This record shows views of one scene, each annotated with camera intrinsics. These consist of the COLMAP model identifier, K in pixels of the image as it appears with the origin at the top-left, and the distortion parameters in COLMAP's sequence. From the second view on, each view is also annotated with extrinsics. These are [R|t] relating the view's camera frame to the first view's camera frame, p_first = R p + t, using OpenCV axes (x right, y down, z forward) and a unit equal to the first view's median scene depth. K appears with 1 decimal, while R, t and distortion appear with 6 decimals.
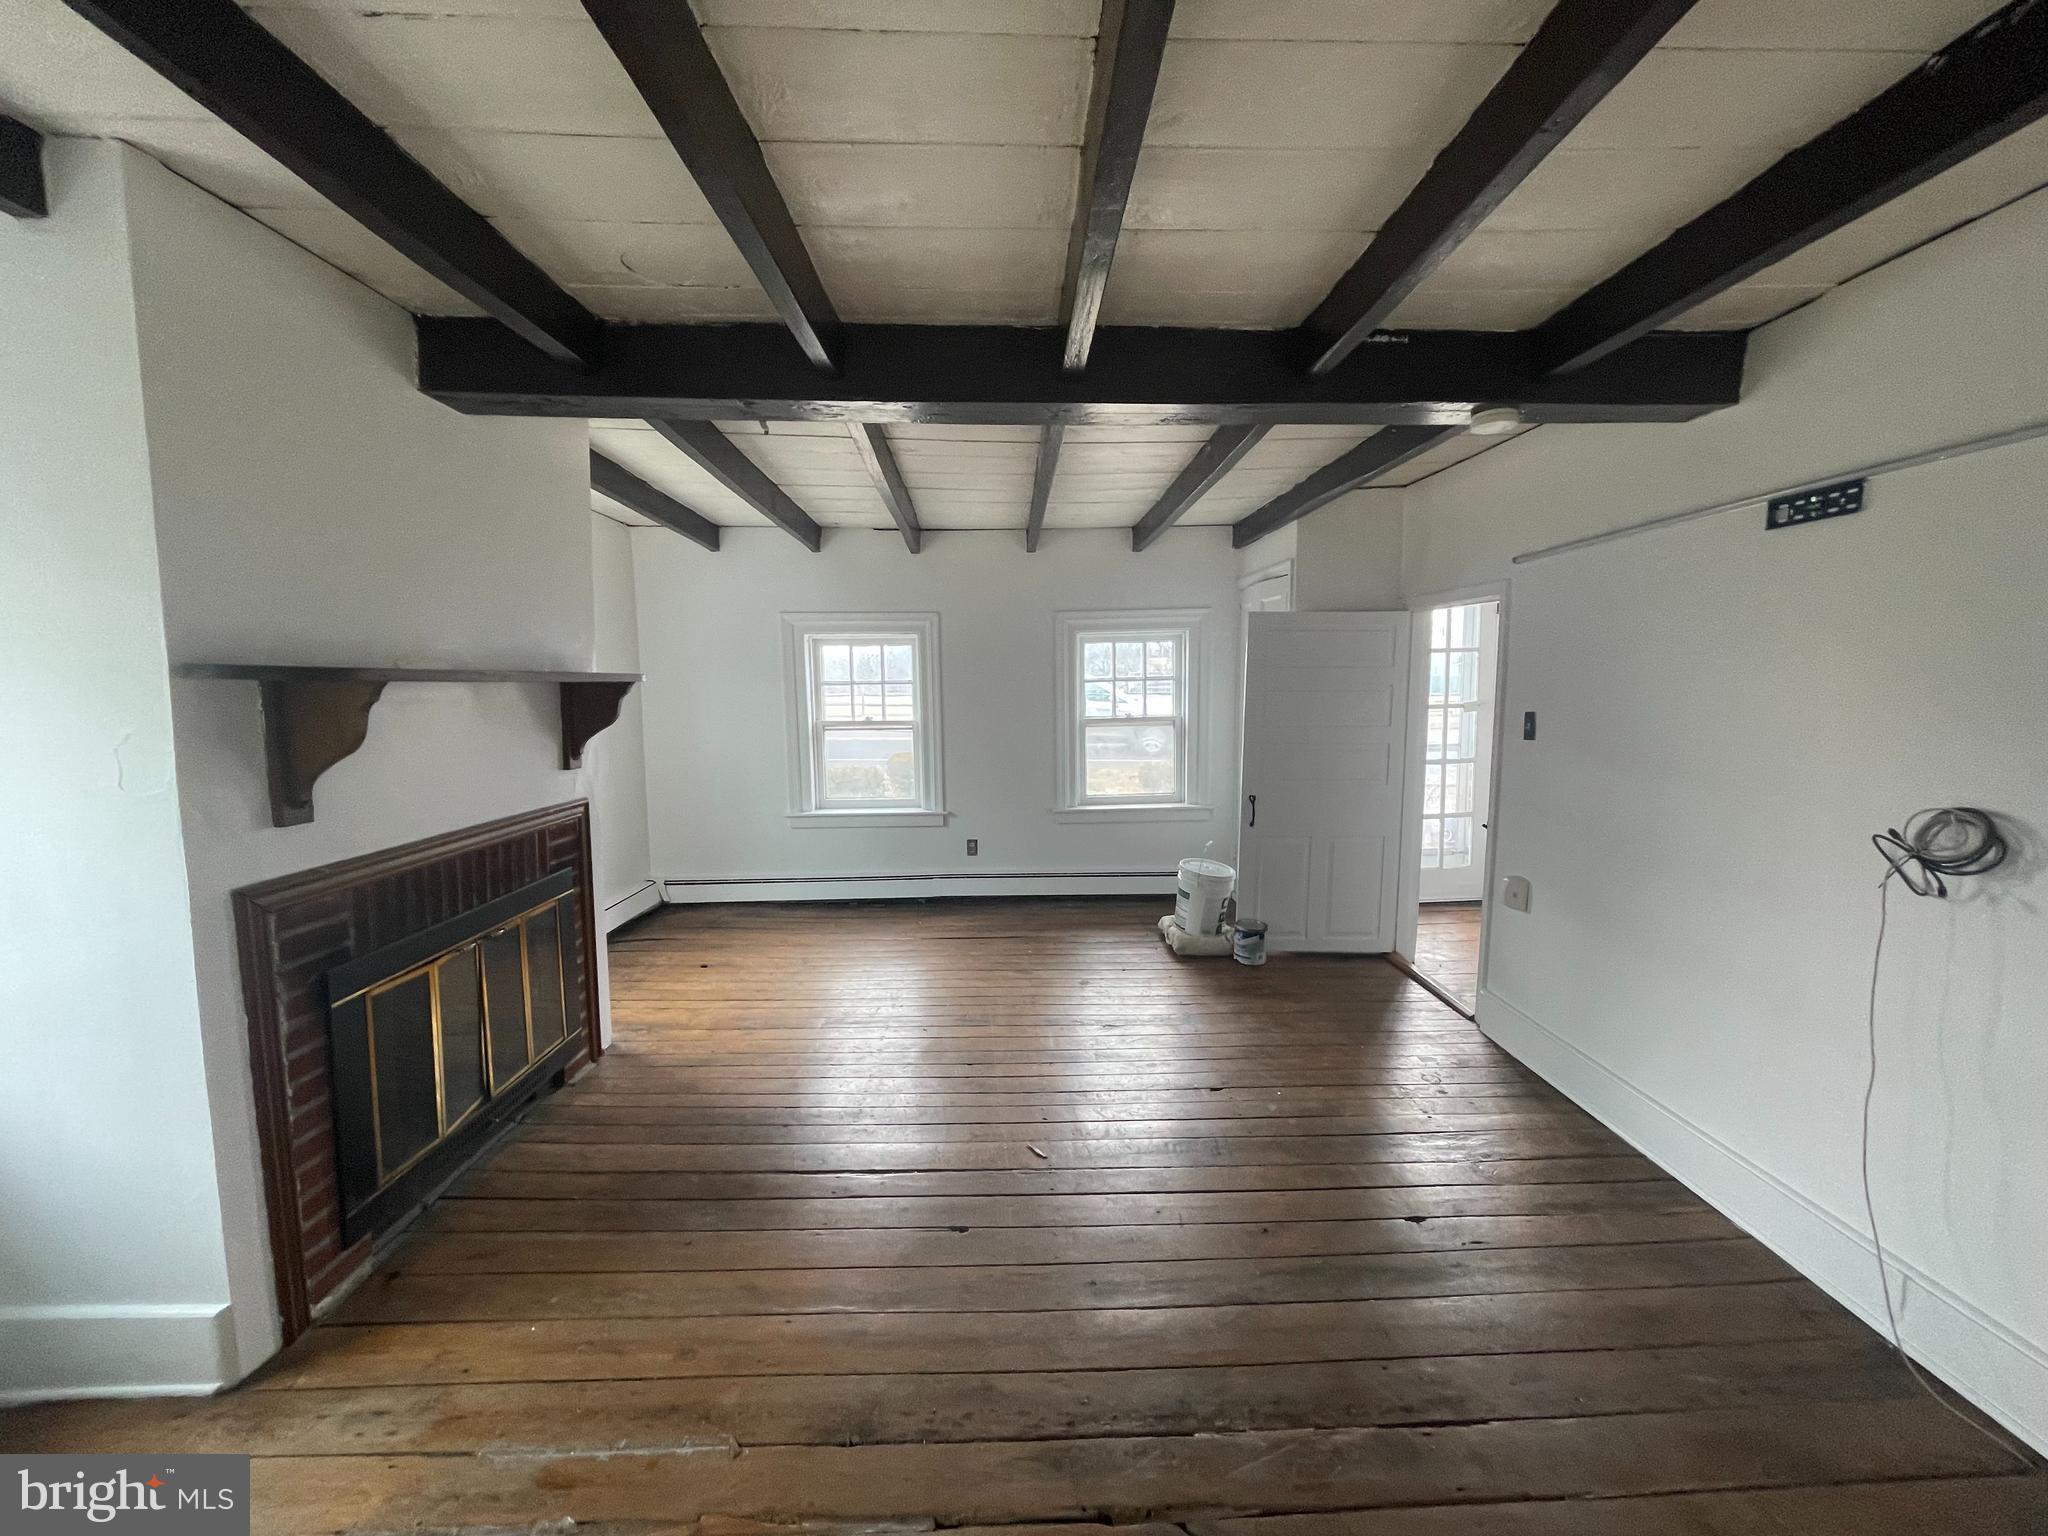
lens RADIAL K [[828.4, 0, 1025.3], [0, 828.4, 761.4], [0, 0, 1]] dist [-0.003748, -0.000159]
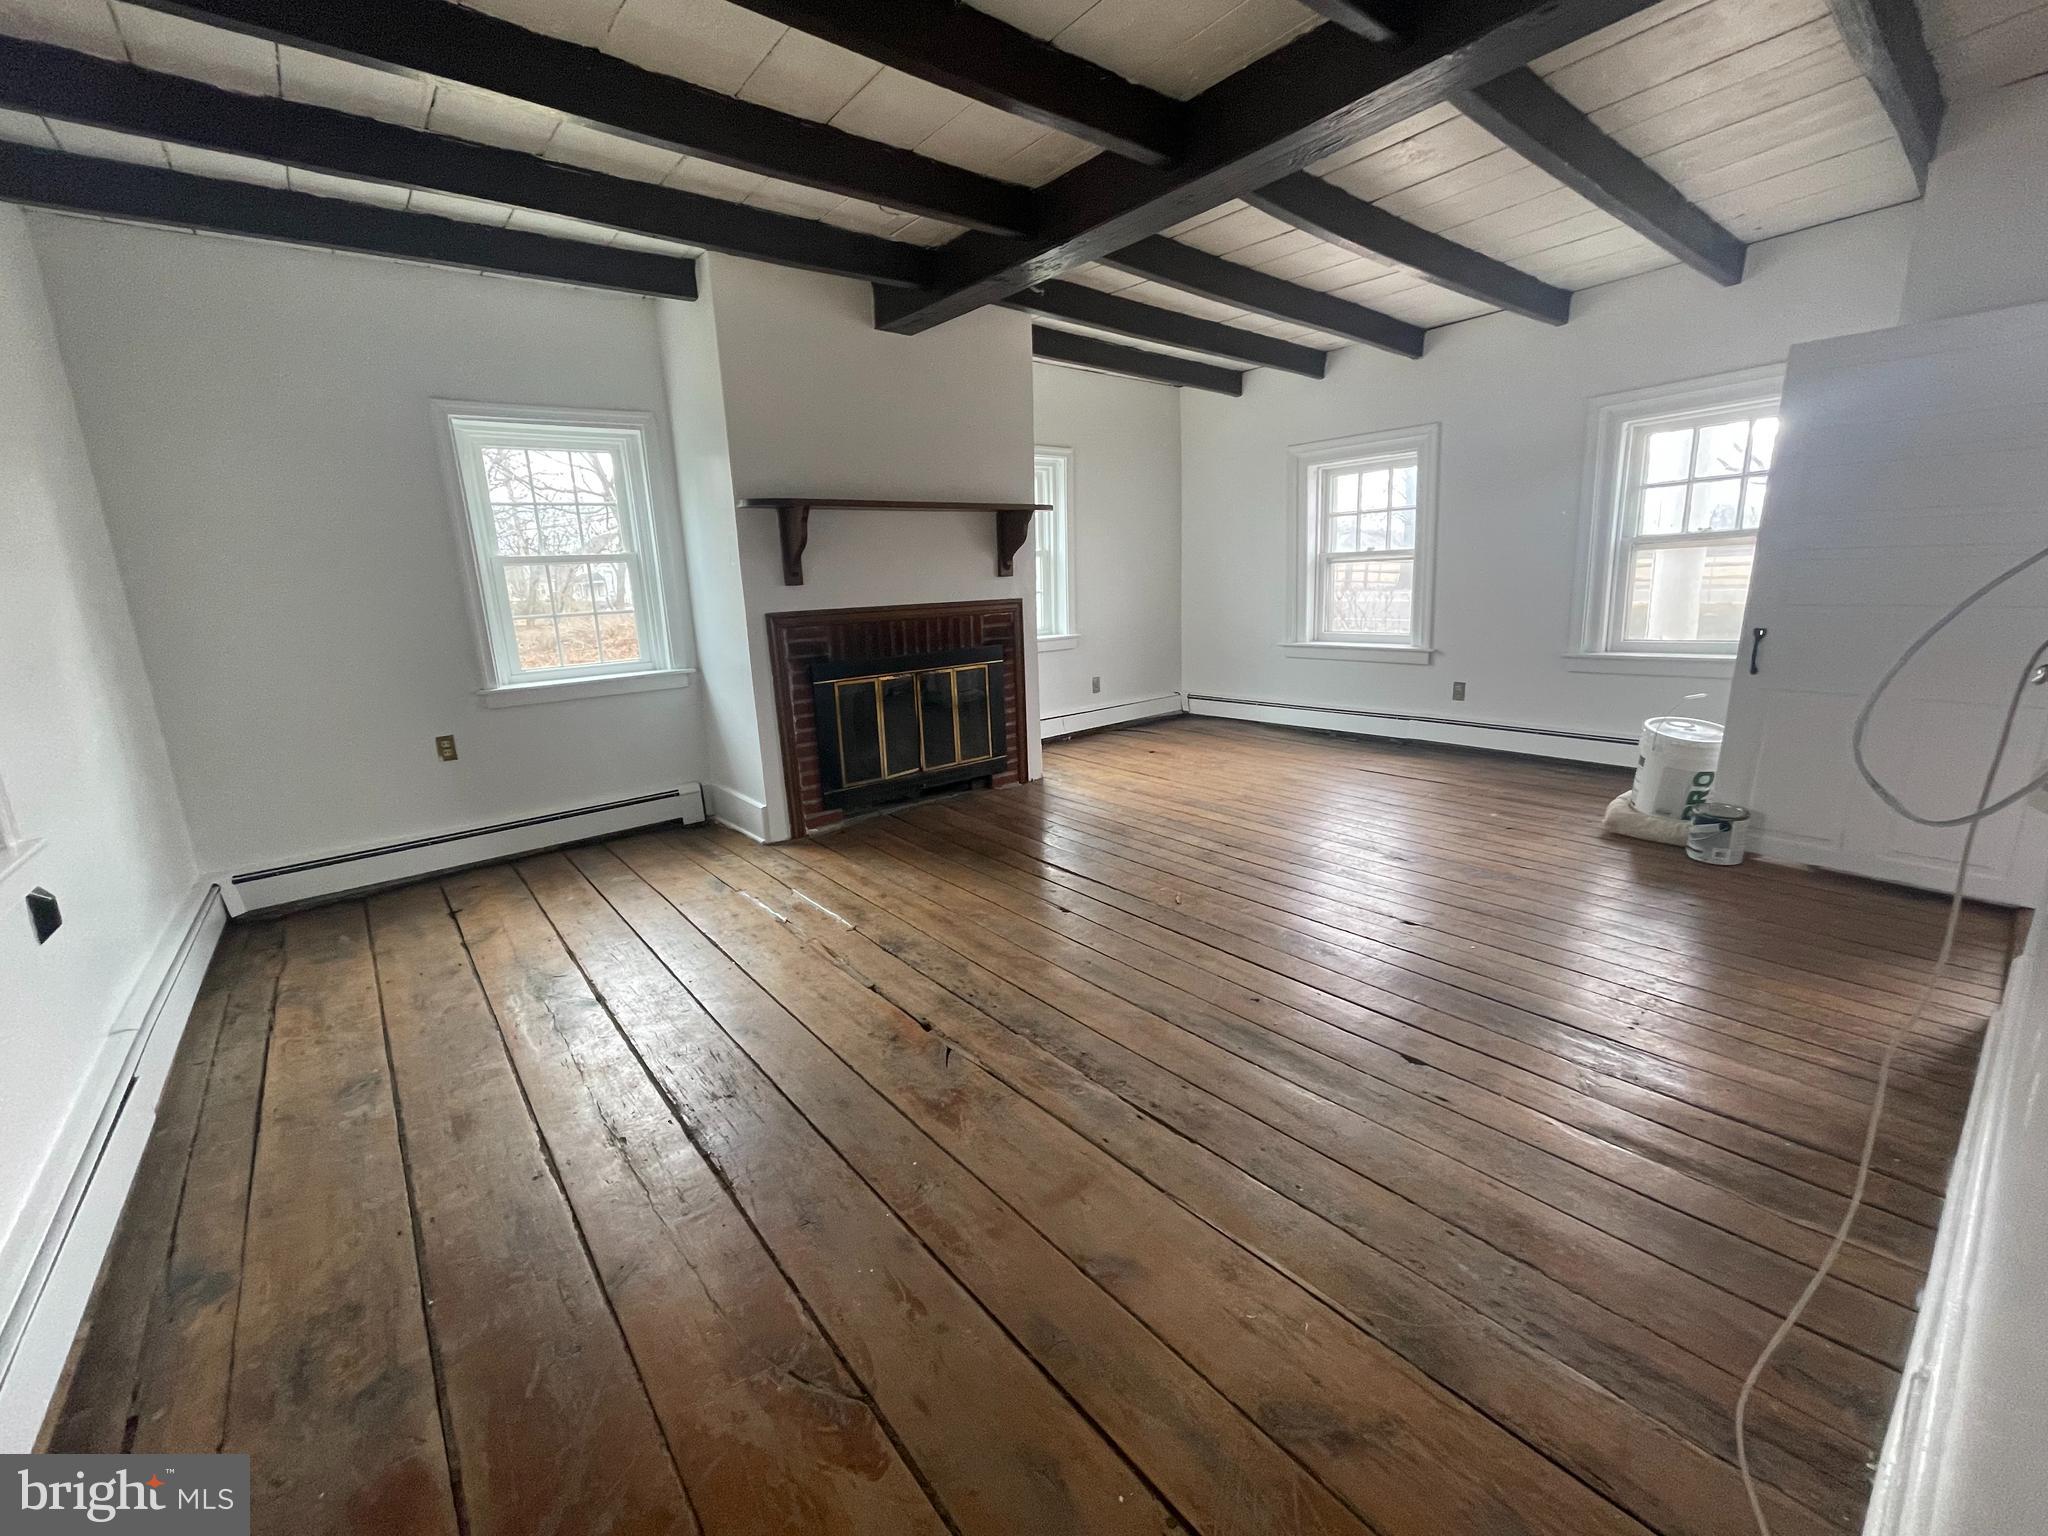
lens RADIAL K [[828.4, 0, 1017.9], [0, 828.4, 765.8], [0, 0, 1]] dist [-0.003748, -0.000159]
pose [[0.605632, 0.162152, -0.779048, 0.461121], [-0.040316, 0.984013, 0.173472, 0.060179], [0.794723, -0.073652, 0.602487, 0.088043]]
